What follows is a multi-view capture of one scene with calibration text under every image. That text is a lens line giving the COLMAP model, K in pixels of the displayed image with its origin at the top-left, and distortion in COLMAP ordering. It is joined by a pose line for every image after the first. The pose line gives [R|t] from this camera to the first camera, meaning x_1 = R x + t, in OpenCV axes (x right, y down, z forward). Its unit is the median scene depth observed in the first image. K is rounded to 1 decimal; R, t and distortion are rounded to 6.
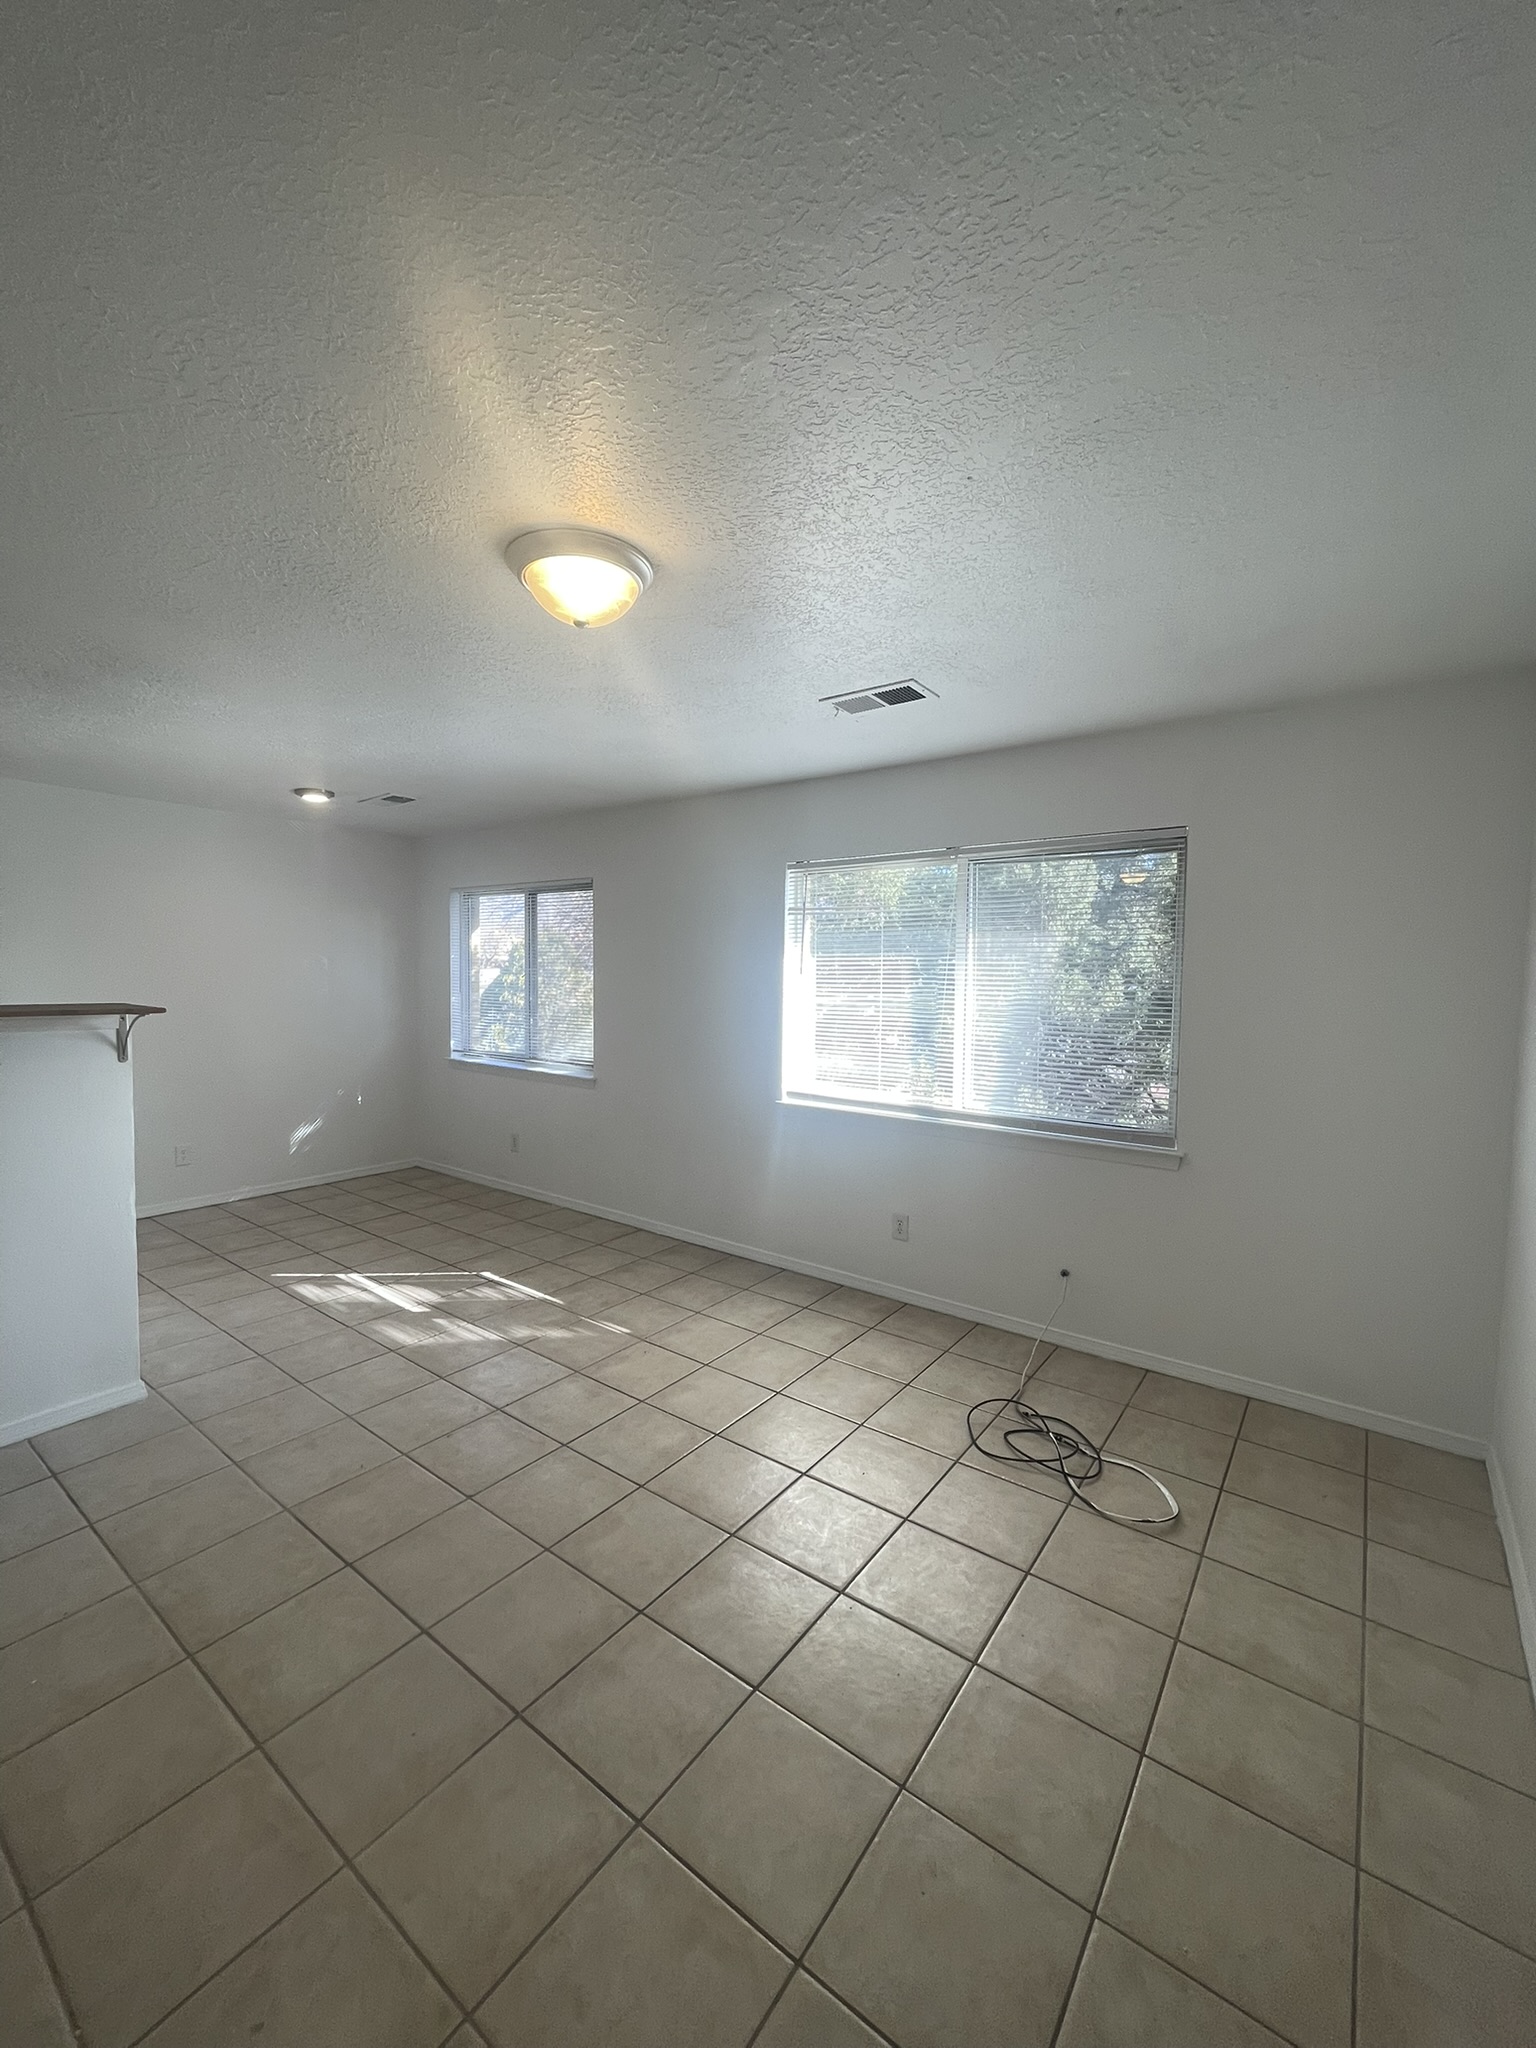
lens RADIAL K [[821.9, 0, 768.1], [0, 821.9, 1014.6], [0, 0, 1]] dist [-0.005166, -0.000151]
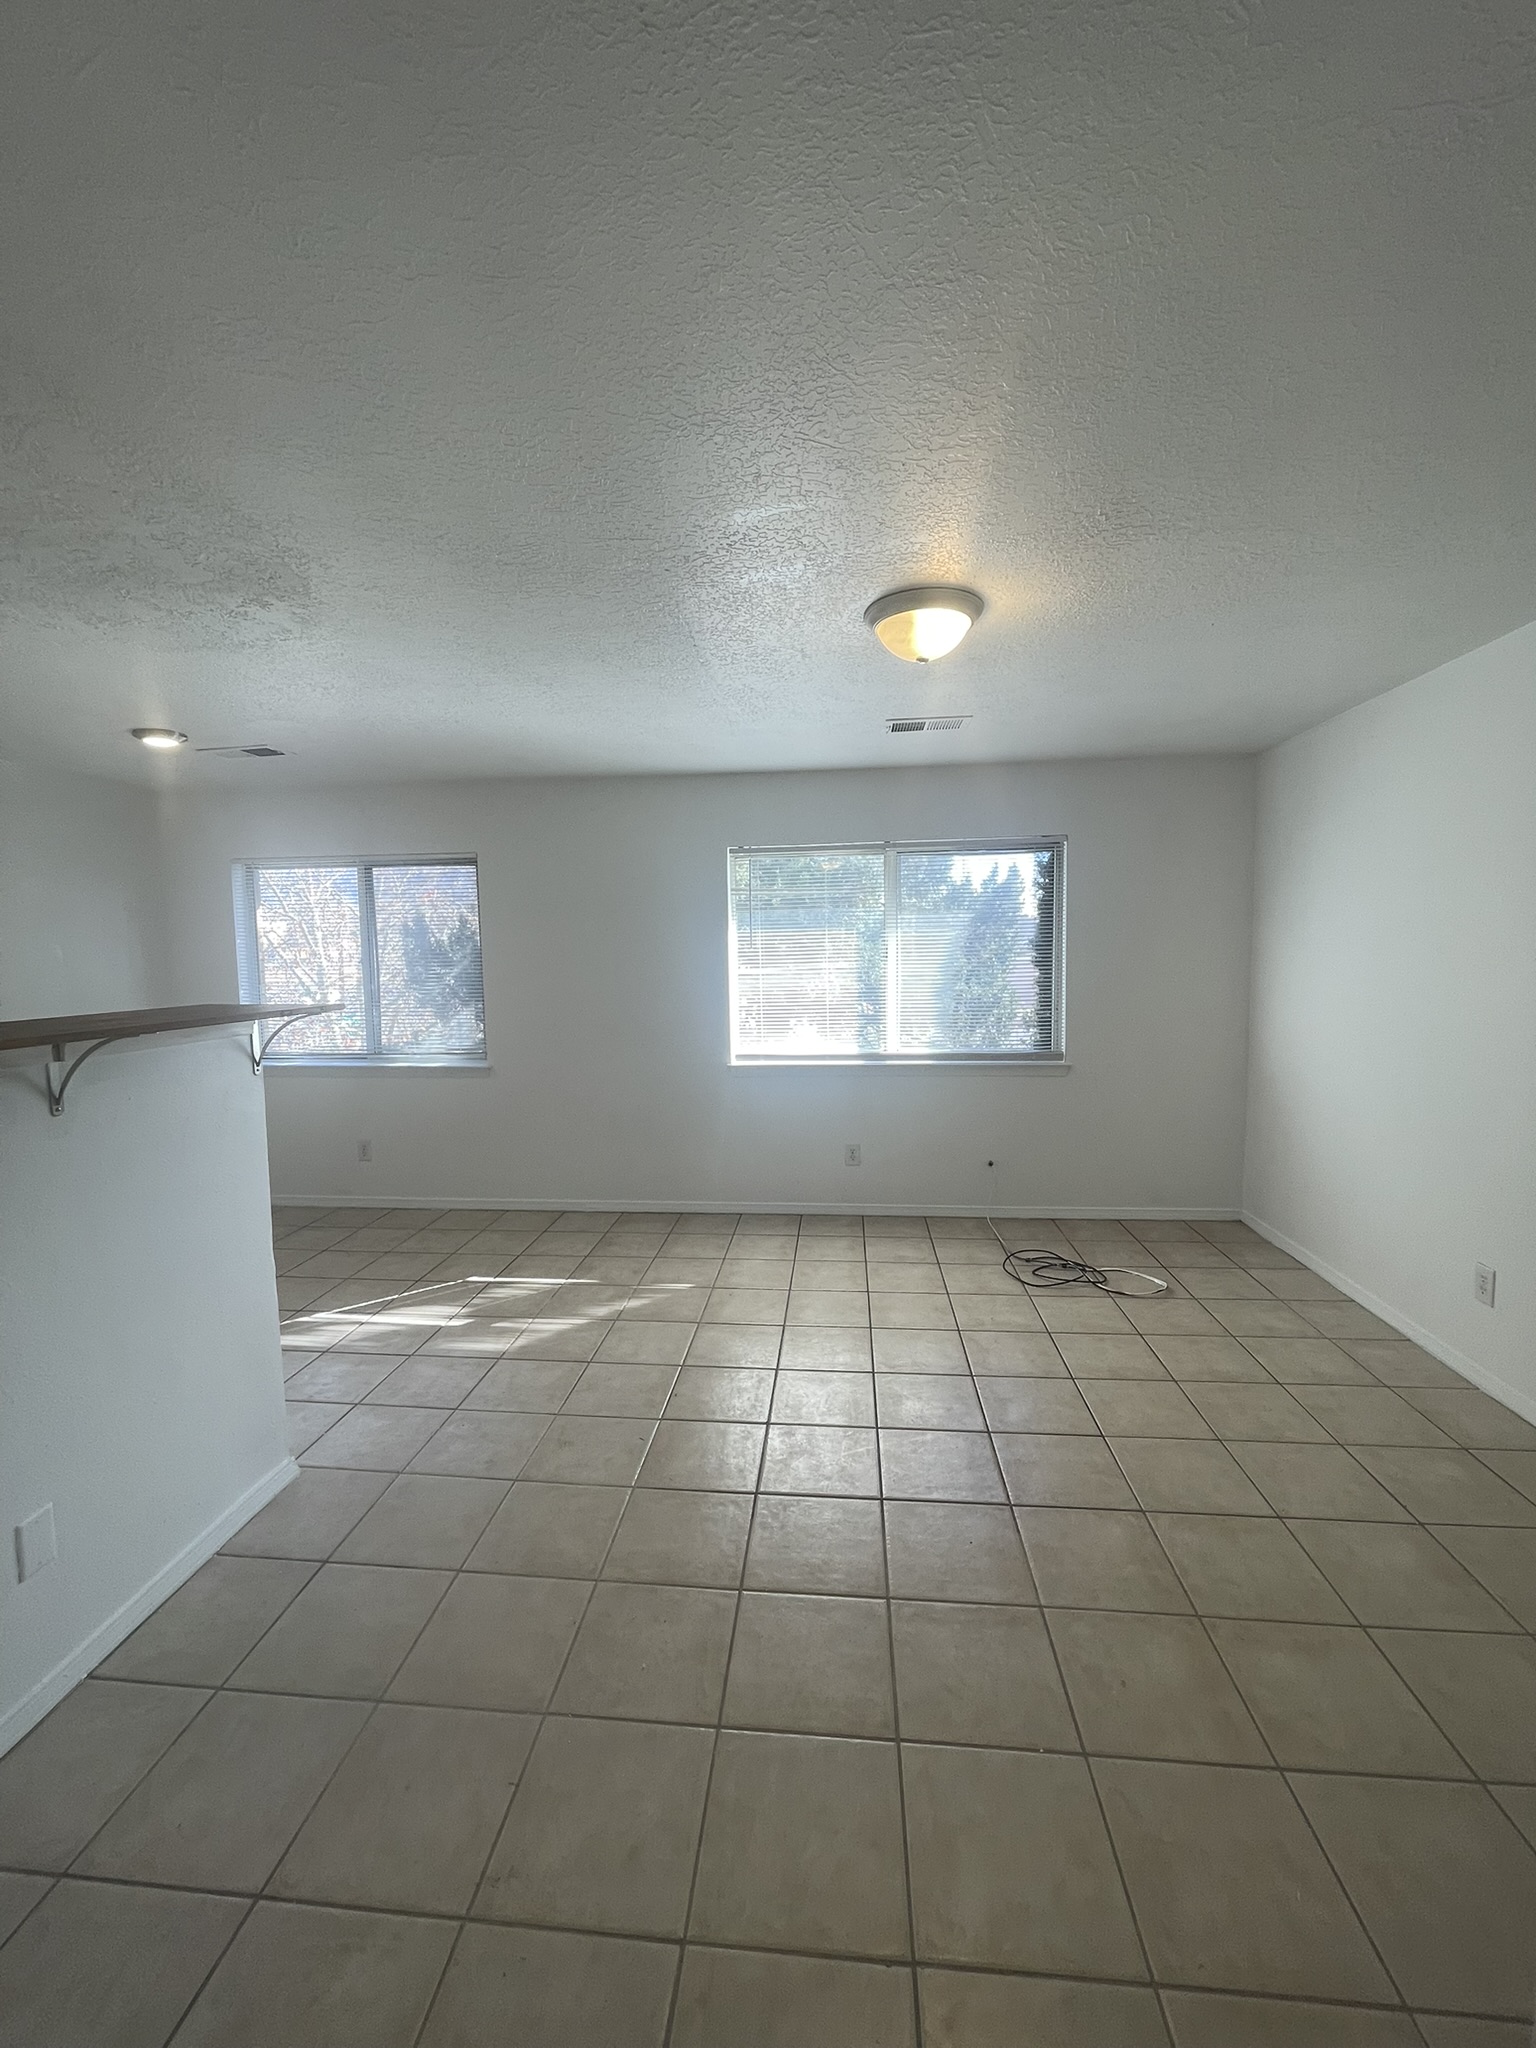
lens RADIAL K [[821.9, 0, 768.1], [0, 821.9, 1014.6], [0, 0, 1]] dist [-0.005166, -0.000151]
pose [[0.854361, -0.069566, 0.515002, -0.572183], [0.054566, 0.997530, 0.044225, -0.007821], [-0.516807, -0.009682, 0.856047, 0.033031]]
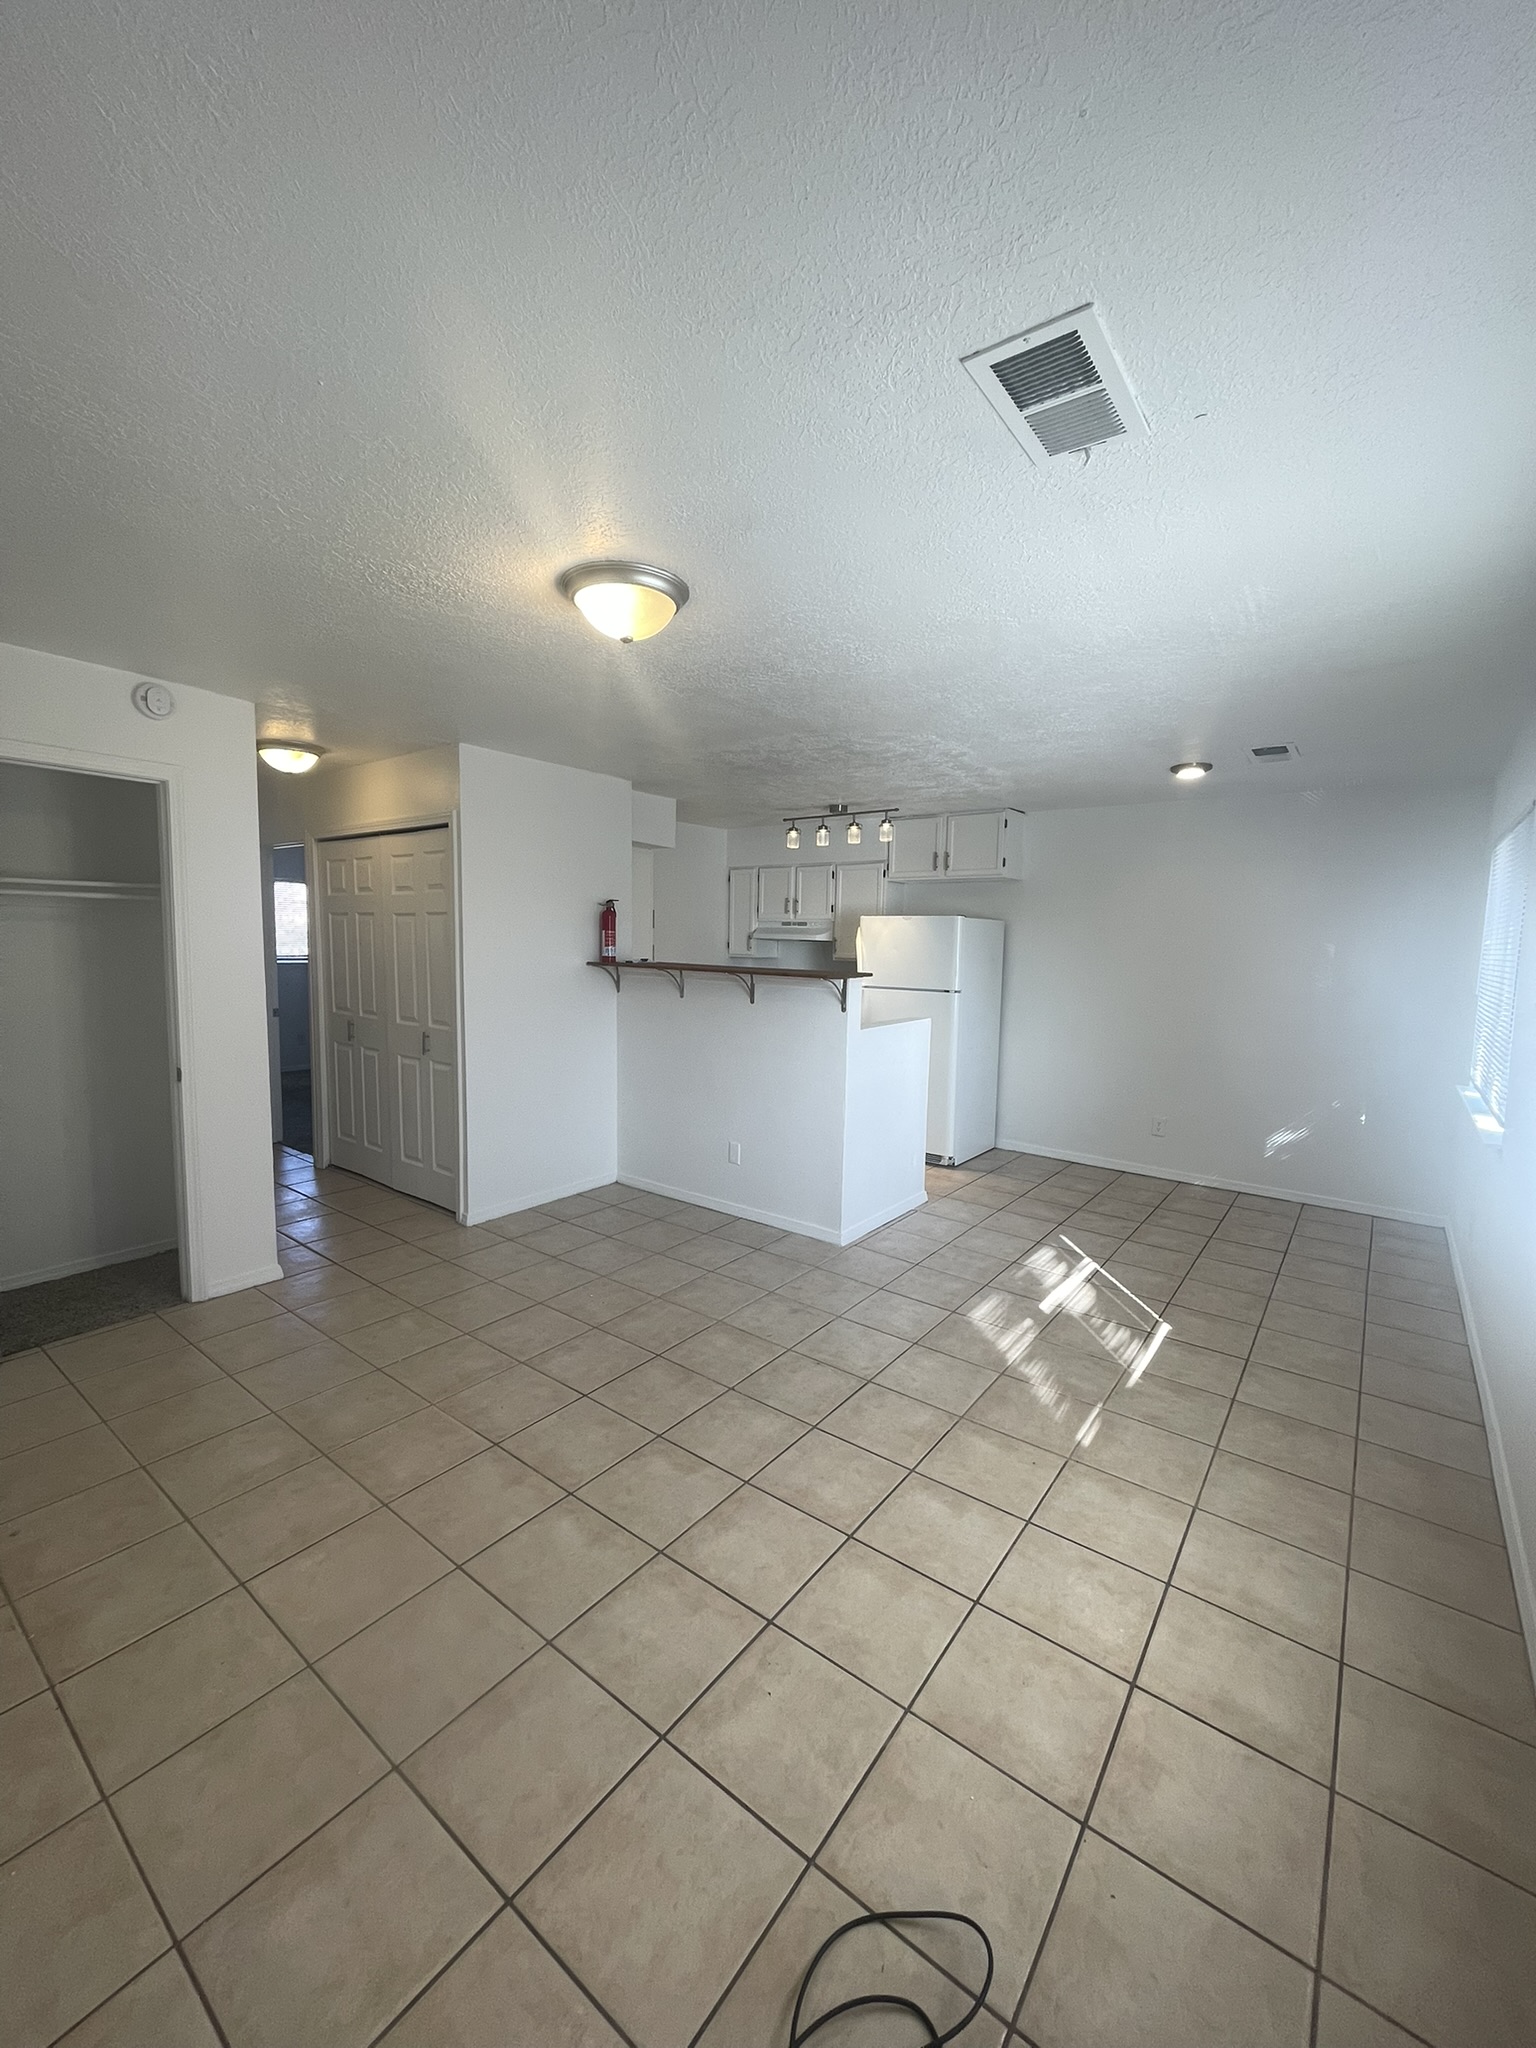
lens RADIAL K [[821.9, 0, 768.1], [0, 821.9, 1014.6], [0, 0, 1]] dist [-0.005166, -0.000151]
pose [[-0.009143, 0.075733, -0.997086, 0.498882], [-0.073846, 0.994354, 0.076202, -0.029229], [0.997228, 0.074328, -0.003499, 0.647278]]
